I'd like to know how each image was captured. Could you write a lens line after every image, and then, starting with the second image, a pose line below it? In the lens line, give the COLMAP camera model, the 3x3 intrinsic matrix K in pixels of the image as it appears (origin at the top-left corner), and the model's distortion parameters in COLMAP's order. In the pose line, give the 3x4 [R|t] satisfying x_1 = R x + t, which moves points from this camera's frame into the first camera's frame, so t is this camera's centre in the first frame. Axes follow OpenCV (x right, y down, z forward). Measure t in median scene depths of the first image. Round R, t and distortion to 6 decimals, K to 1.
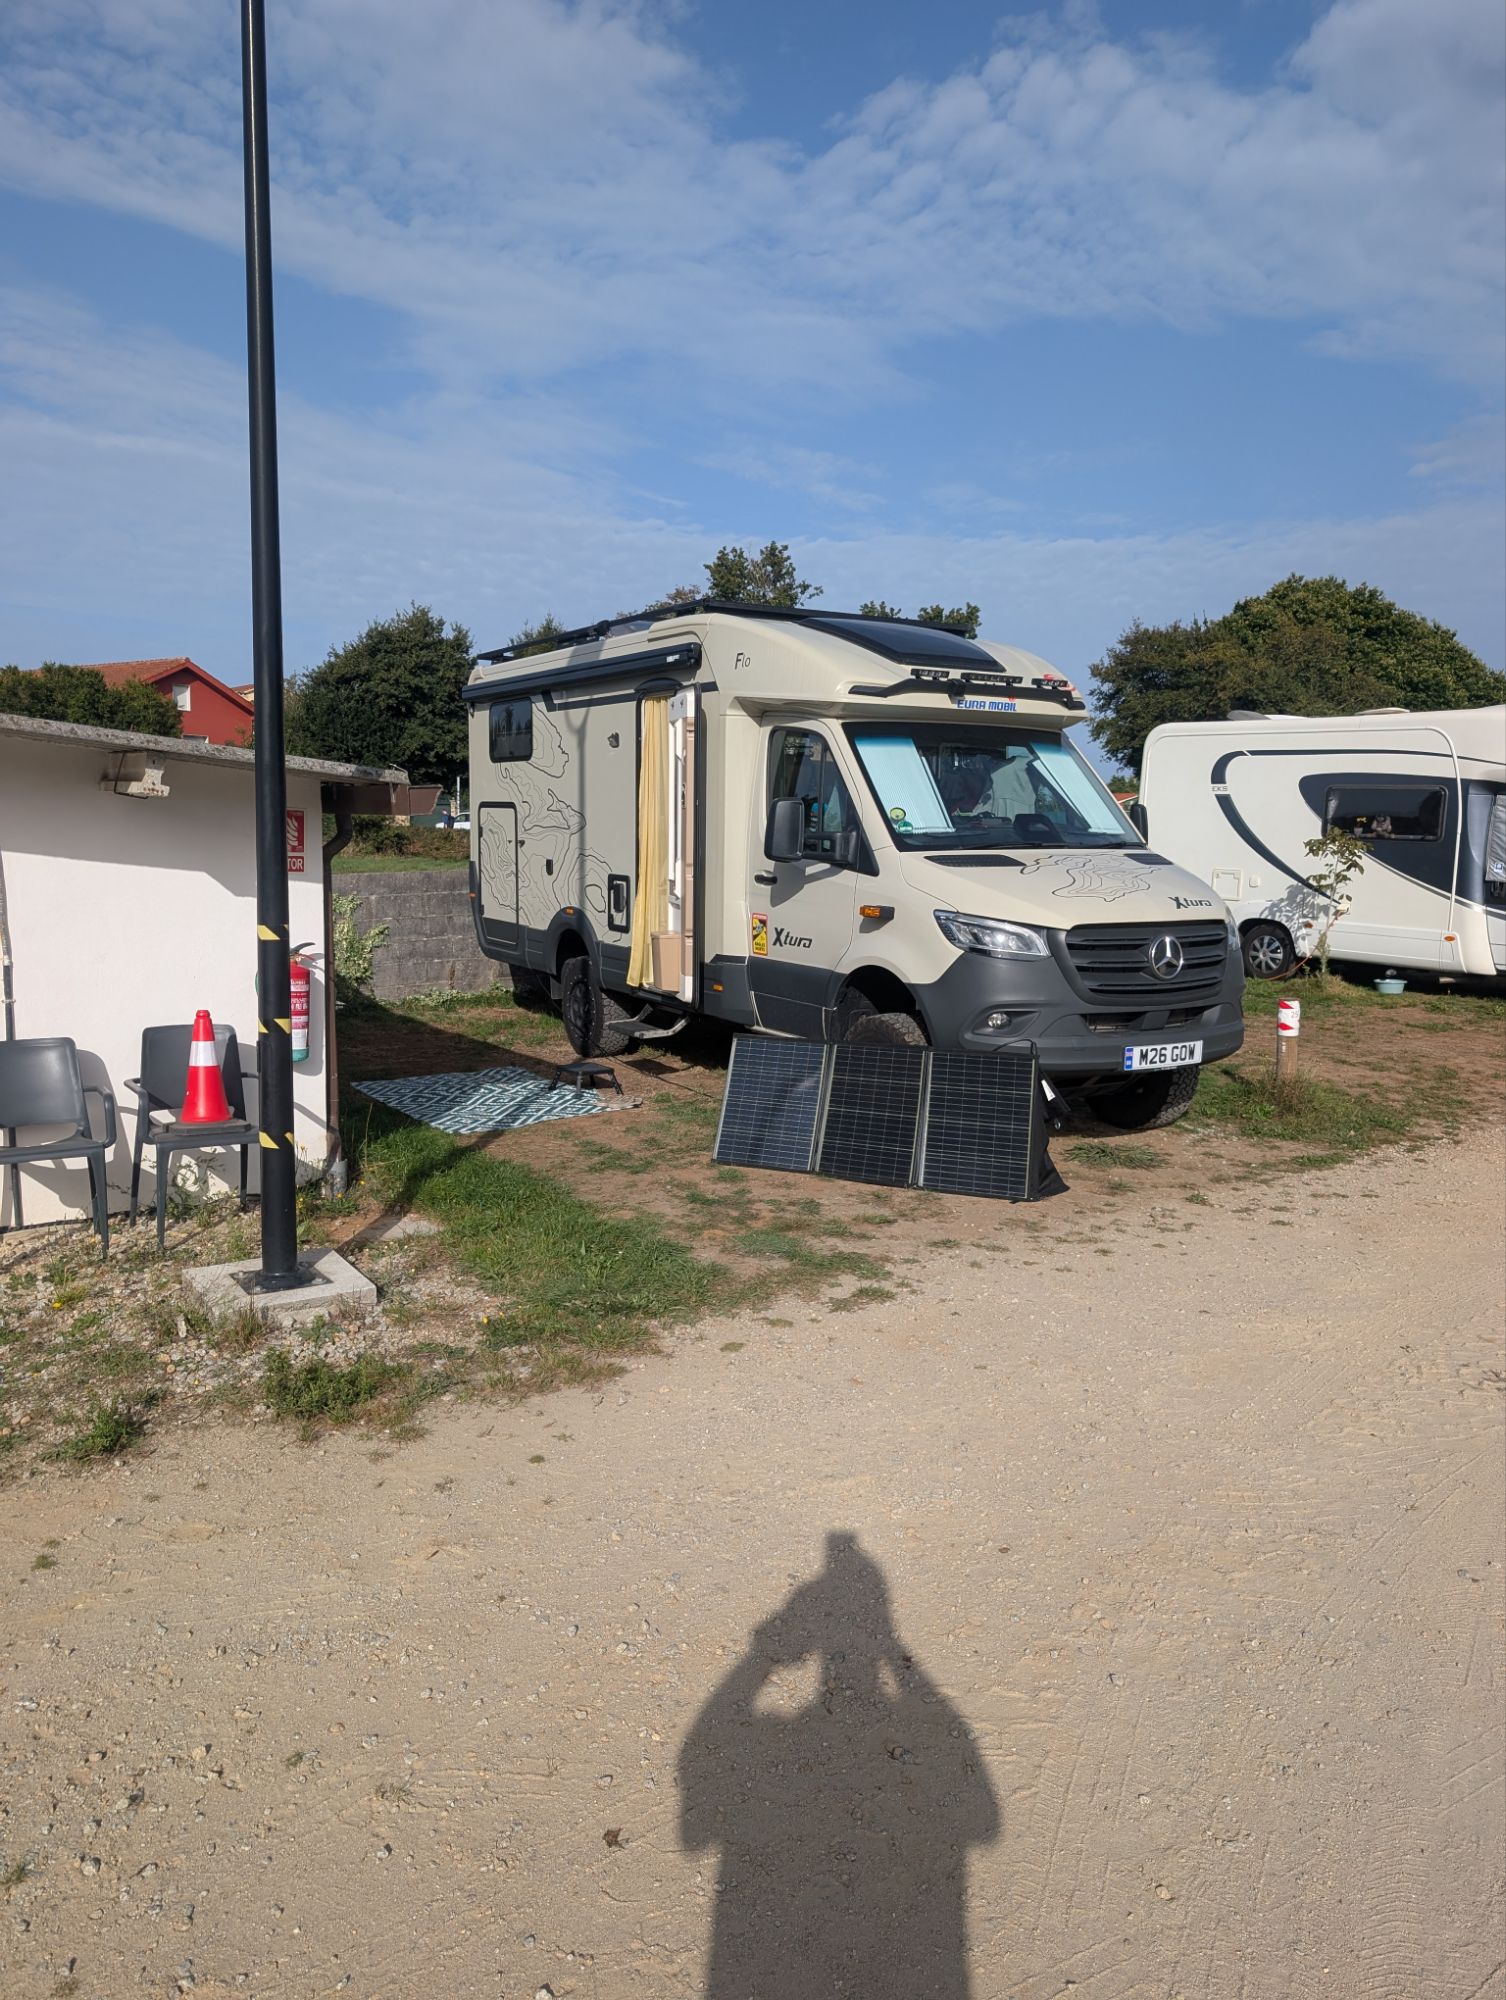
lens RADIAL K [[1406.8, 0, 753.5], [0, 1406.8, 1006.6], [0, 0, 1]] dist [0.030615, -0.000805]
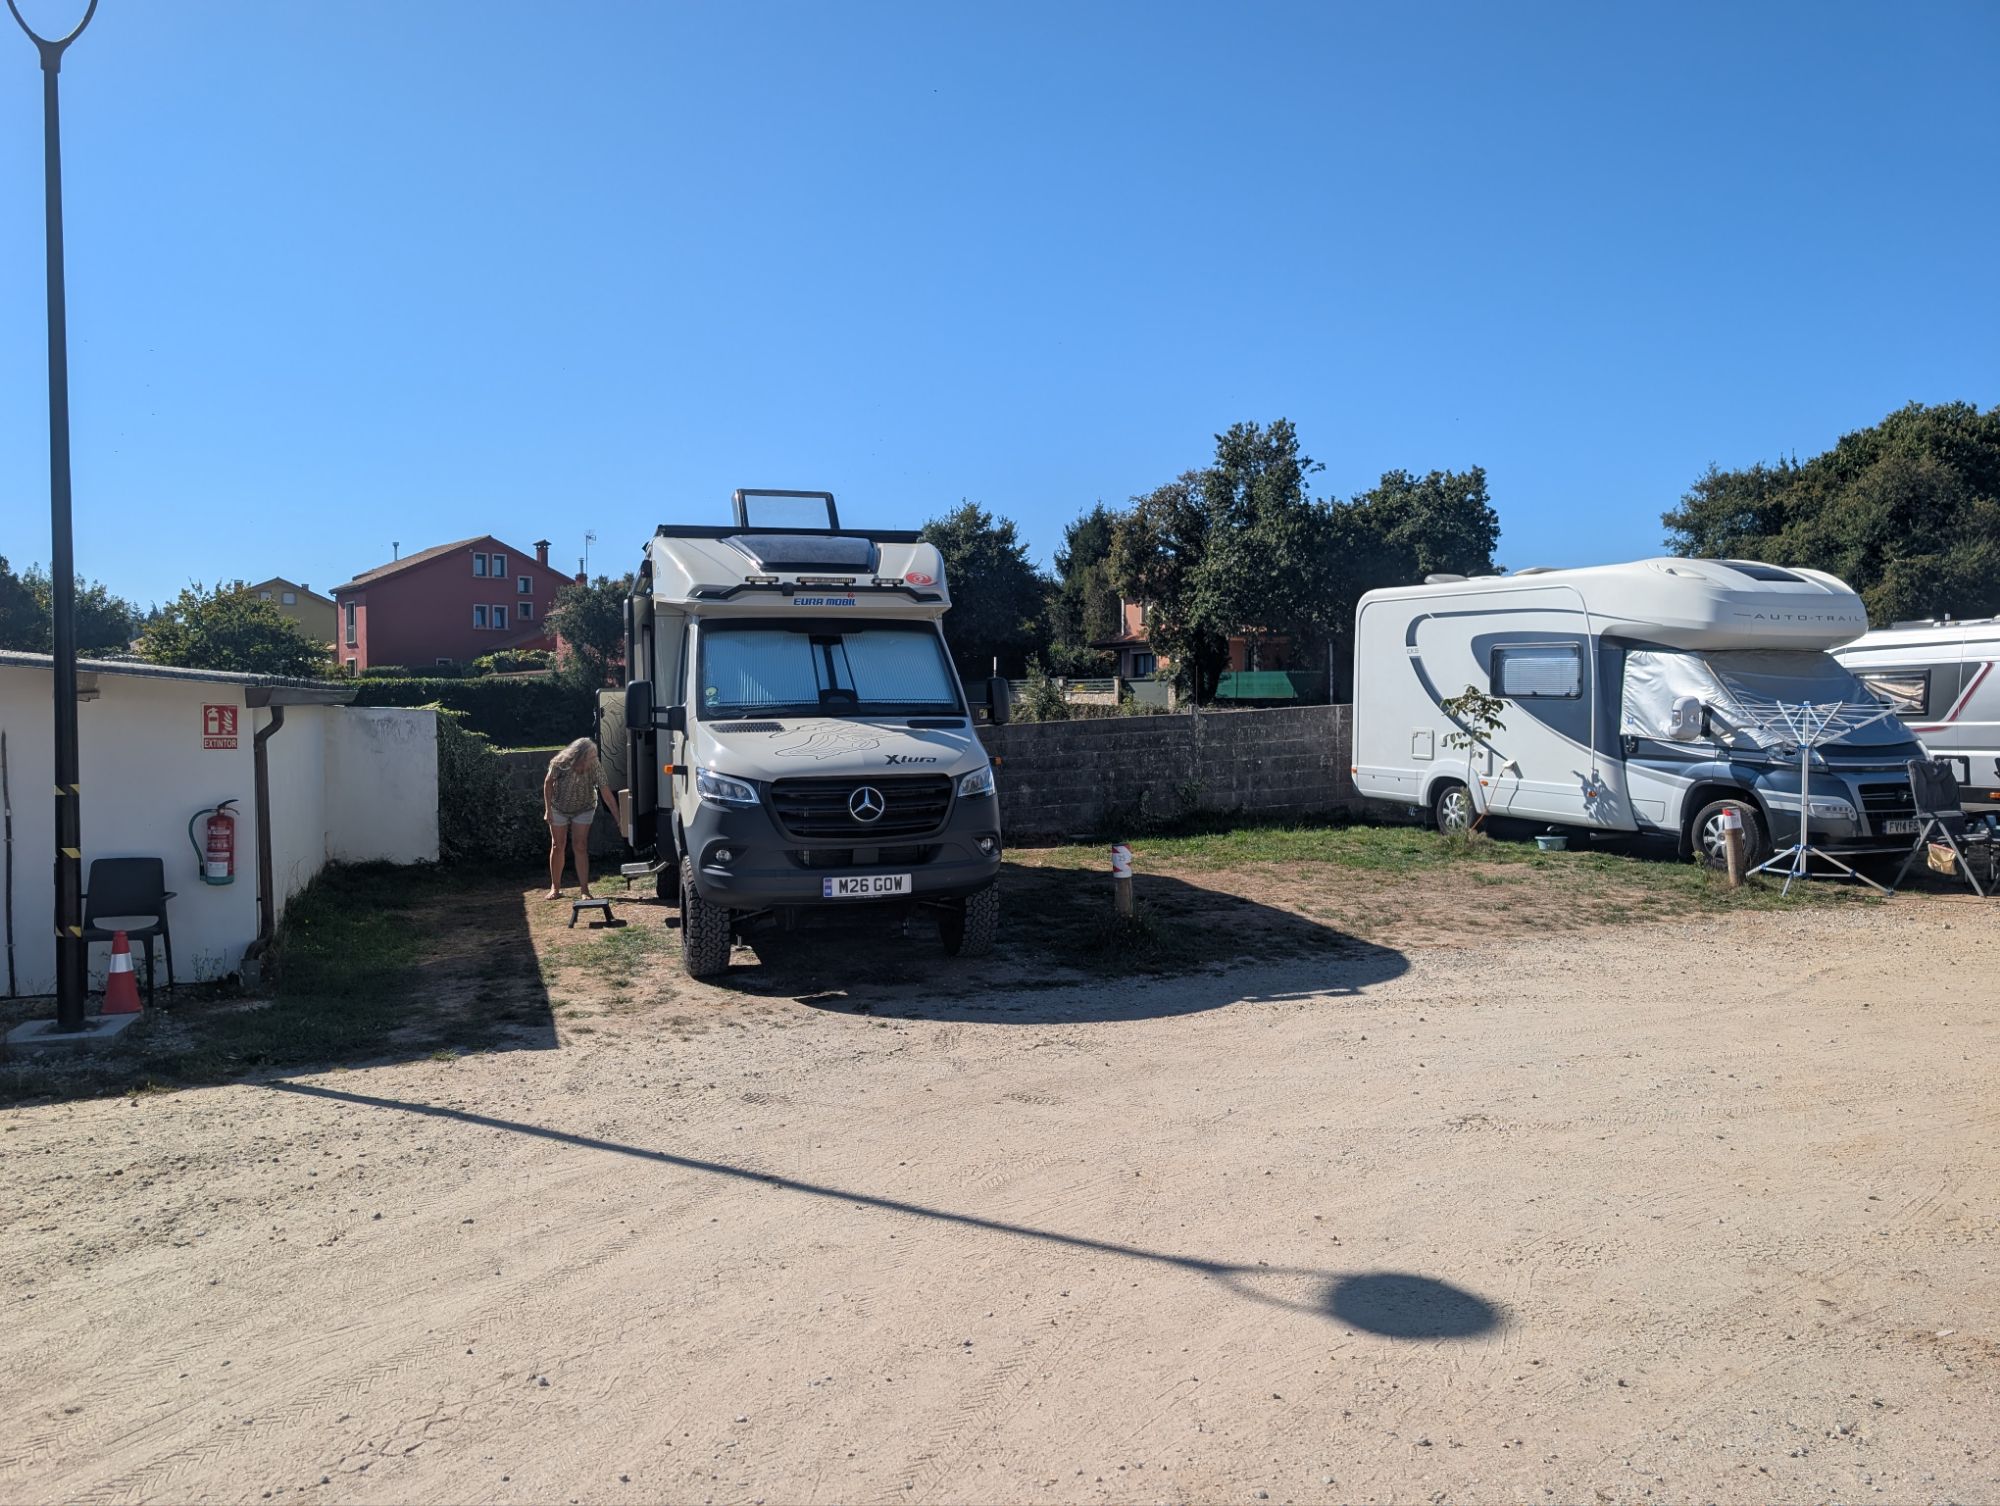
lens RADIAL K [[1406.8, 0, 1001.3], [0, 1406.8, 746.0], [0, 0, 1]] dist [0.030615, -0.000805]
pose [[0.964892, -0.020517, -0.261843, 0.310694], [-0.004219, 0.995605, -0.093560, 0.011970], [0.262611, 0.091380, 0.960565, -0.059069]]
